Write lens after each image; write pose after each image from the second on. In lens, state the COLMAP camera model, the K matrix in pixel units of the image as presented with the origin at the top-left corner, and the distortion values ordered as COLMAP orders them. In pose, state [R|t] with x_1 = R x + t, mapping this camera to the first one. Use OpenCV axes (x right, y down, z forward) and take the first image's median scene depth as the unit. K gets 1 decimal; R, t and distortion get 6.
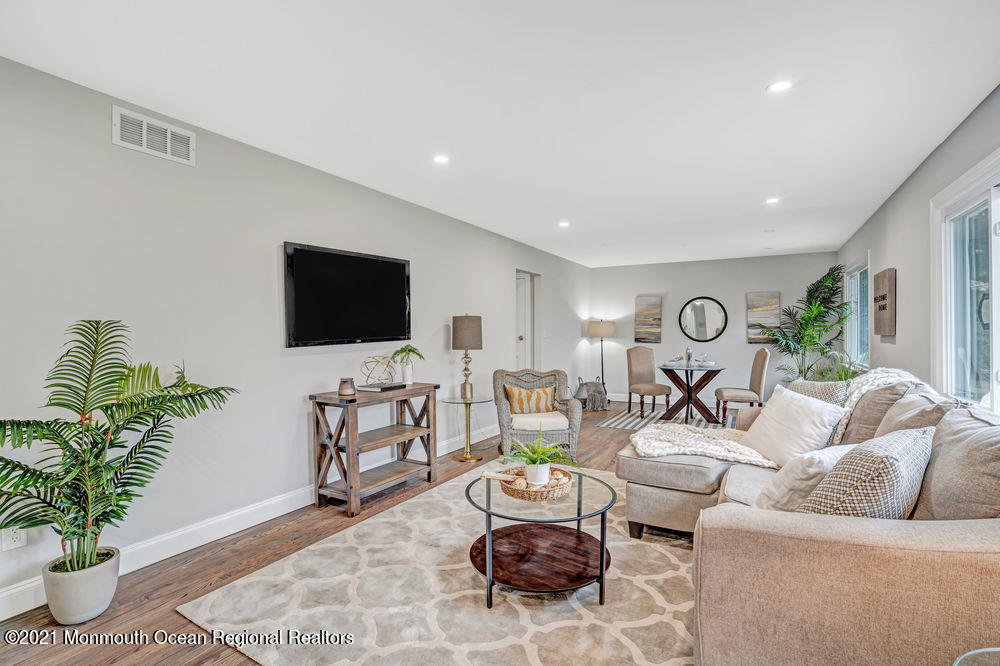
lens RADIAL K [[470.3, 0, 504.8], [0, 470.3, 337.0], [0, 0, 1]] dist [-0.043239, 0.009233]
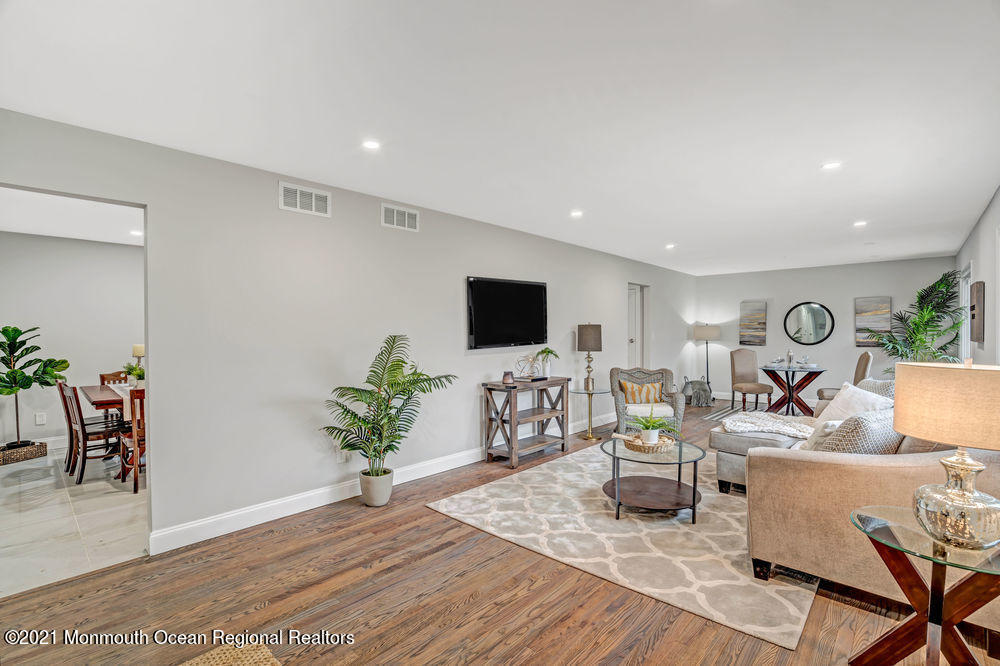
lens RADIAL K [[470.3, 0, 501.4], [0, 470.3, 339.2], [0, 0, 1]] dist [-0.043239, 0.009233]
pose [[0.974818, 0.003091, -0.222980, -0.037843], [-0.001754, 0.999979, 0.006193, -0.016259], [0.222994, -0.005646, 0.974803, -0.349904]]
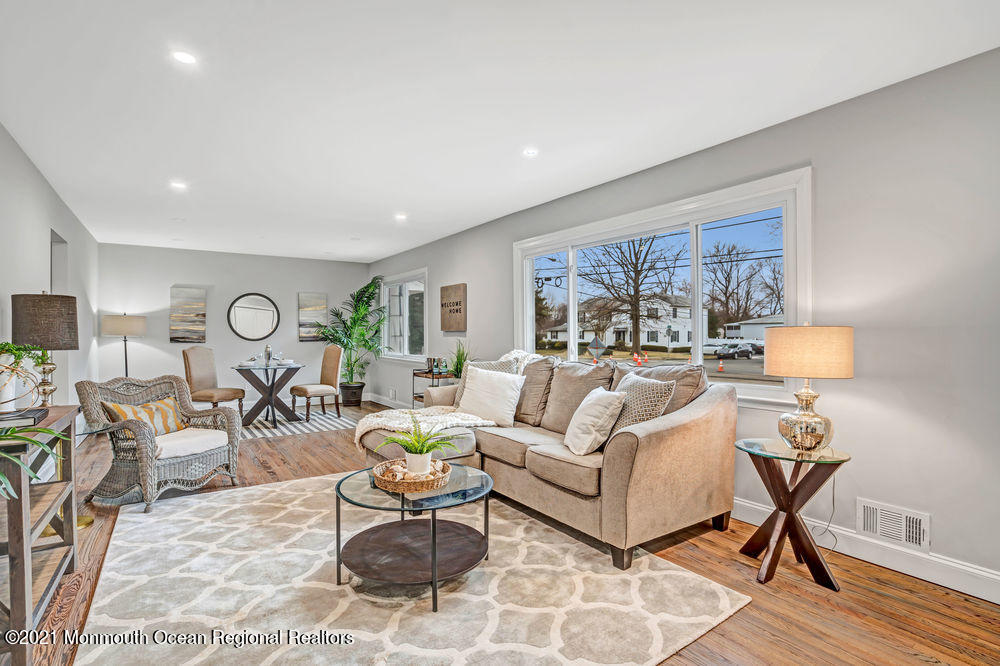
lens RADIAL K [[484.0, 0, 502.3], [0, 484.0, 336.5], [0, 0, 1]] dist [-0.027686, 0.005415]
pose [[0.431728, -0.001252, 0.902003, -0.488469], [0.010470, 0.999939, -0.003623, 0.021553], [-0.901943, 0.011008, 0.431715, 0.265296]]
